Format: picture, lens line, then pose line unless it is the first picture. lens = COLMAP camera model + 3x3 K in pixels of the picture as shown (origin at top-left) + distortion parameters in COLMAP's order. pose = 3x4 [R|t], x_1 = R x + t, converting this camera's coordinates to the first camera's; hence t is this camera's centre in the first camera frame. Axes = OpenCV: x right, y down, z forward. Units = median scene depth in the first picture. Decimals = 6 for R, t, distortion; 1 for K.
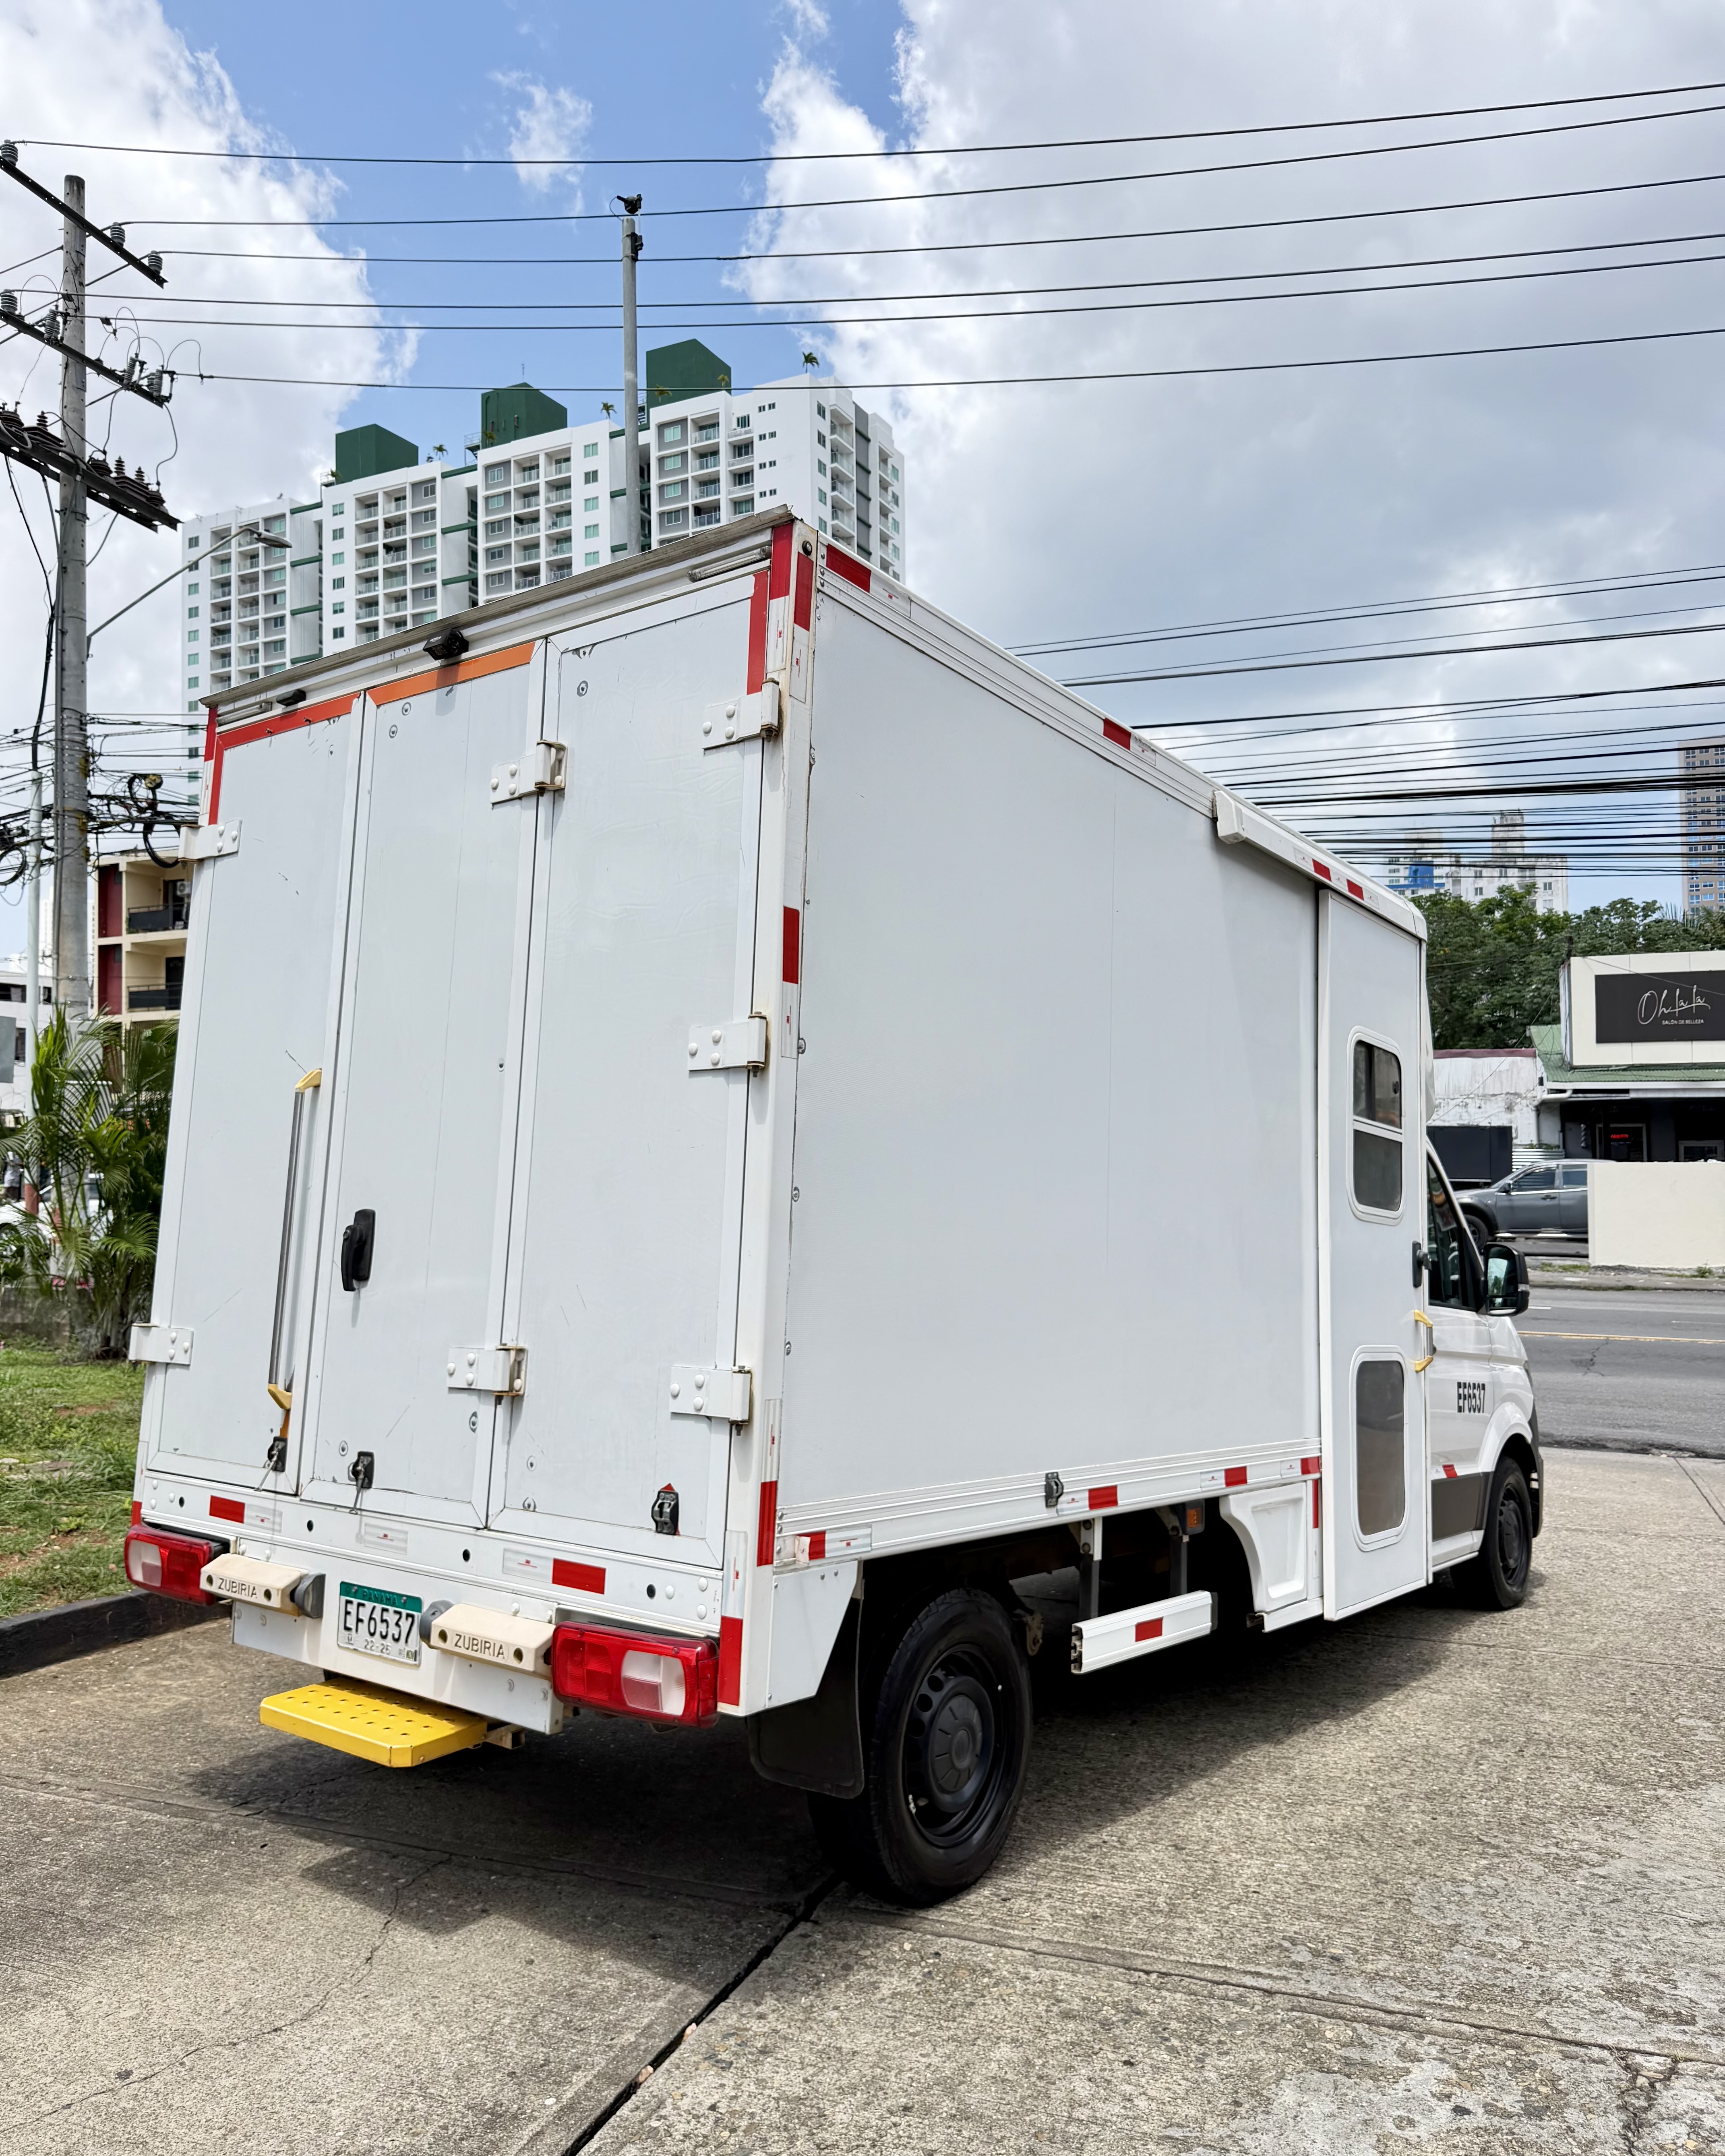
lens RADIAL K [[1614.1, 0, 862.5], [0, 1614.1, 1078.0], [0, 0, 1]] dist [0.100006, -0.141218]
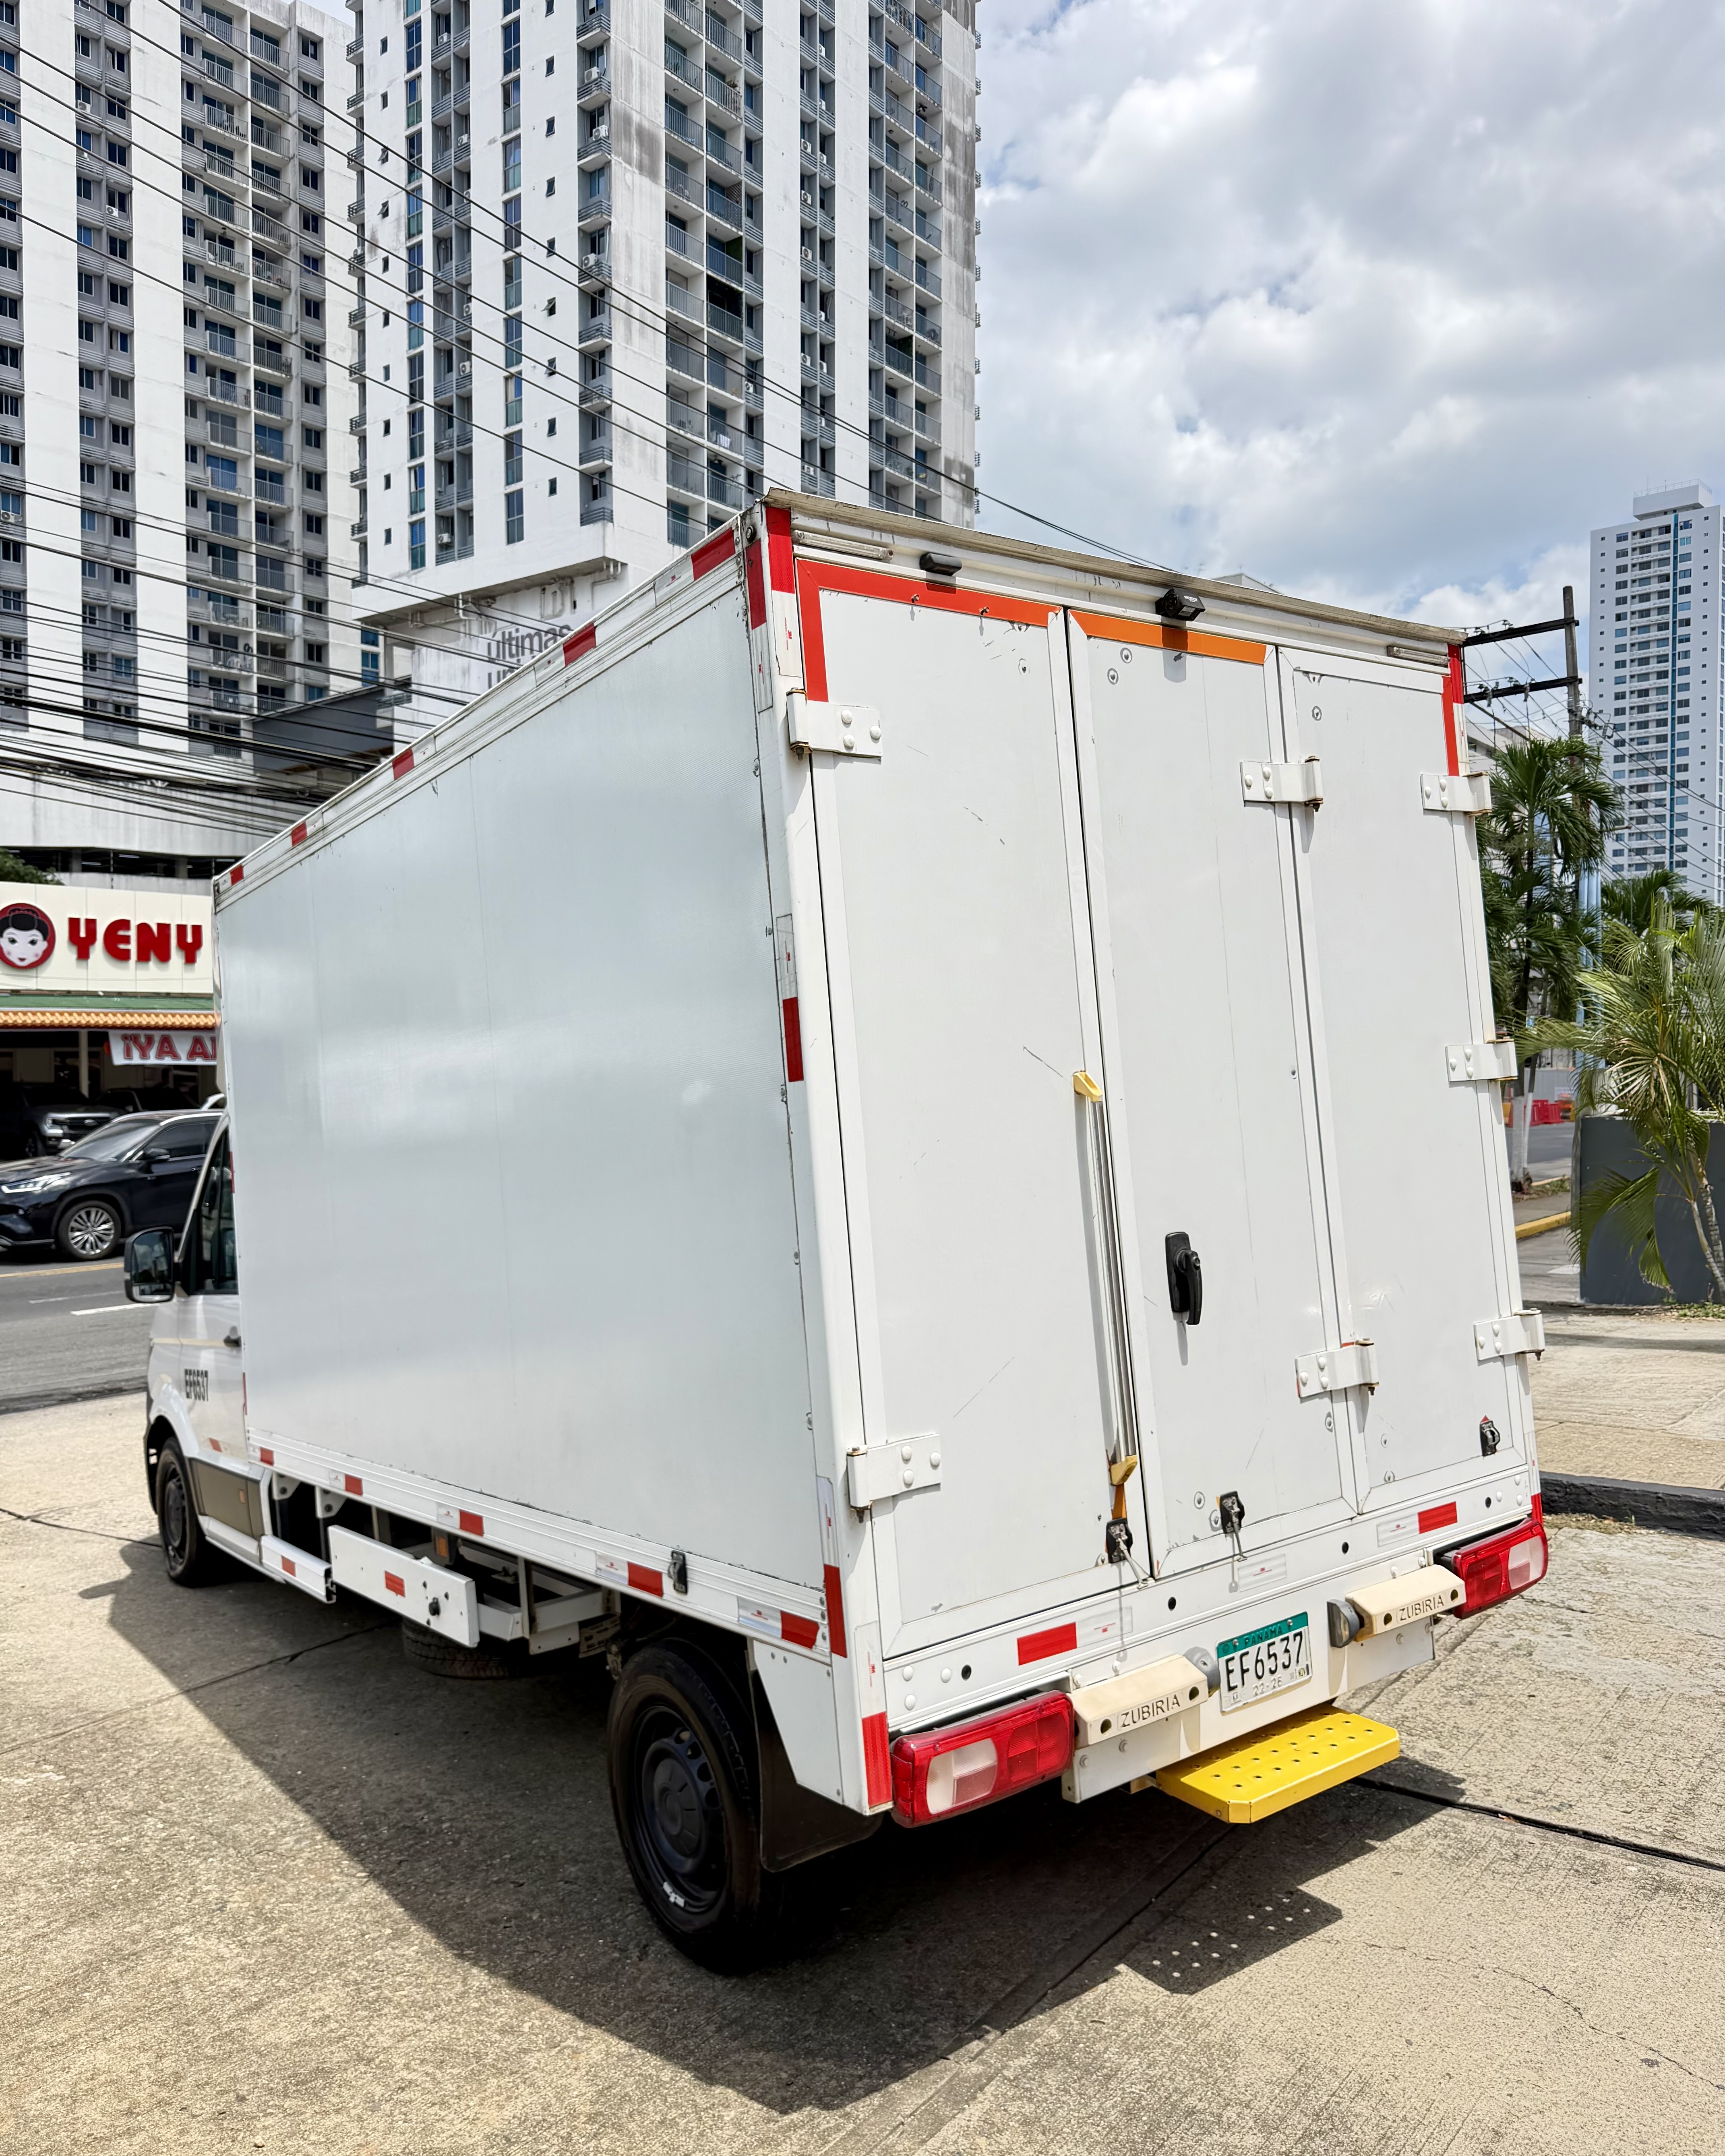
lens RADIAL K [[1614.1, 0, 862.5], [0, 1614.1, 1078.0], [0, 0, 1]] dist [0.100006, -0.141218]
pose [[0.287173, -0.018118, 0.957707, -1.242283], [-0.032884, 0.999045, 0.028760, -0.024304], [-0.957314, -0.039752, 0.286303, 0.948027]]
